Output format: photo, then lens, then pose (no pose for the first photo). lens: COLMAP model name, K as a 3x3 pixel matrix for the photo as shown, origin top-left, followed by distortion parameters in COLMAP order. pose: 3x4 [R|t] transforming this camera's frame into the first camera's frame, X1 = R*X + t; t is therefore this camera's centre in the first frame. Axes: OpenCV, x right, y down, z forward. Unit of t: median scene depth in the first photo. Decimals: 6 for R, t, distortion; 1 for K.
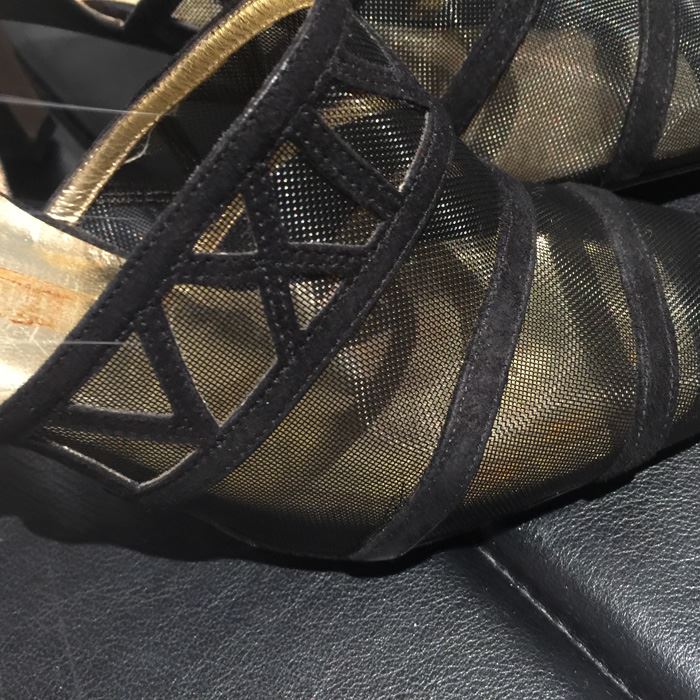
lens RADIAL K [[793.7, 0, 349.5], [0, 793.7, 349.9], [0, 0, 1]] dist [0.033601, 0.000000]
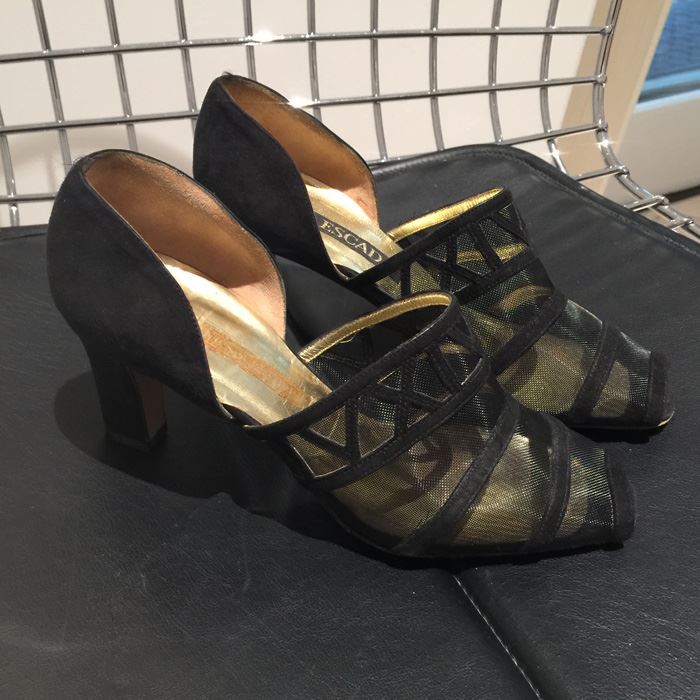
lens RADIAL K [[872.8, 0, 350.1], [0, 872.8, 349.6], [0, 0, 1]] dist [0.090442, 0.000000]
pose [[0.958268, 0.274235, -0.080737, -0.066089], [-0.285870, 0.920365, -0.266845, 0.438146], [0.001129, 0.278789, 0.960352, -1.362336]]
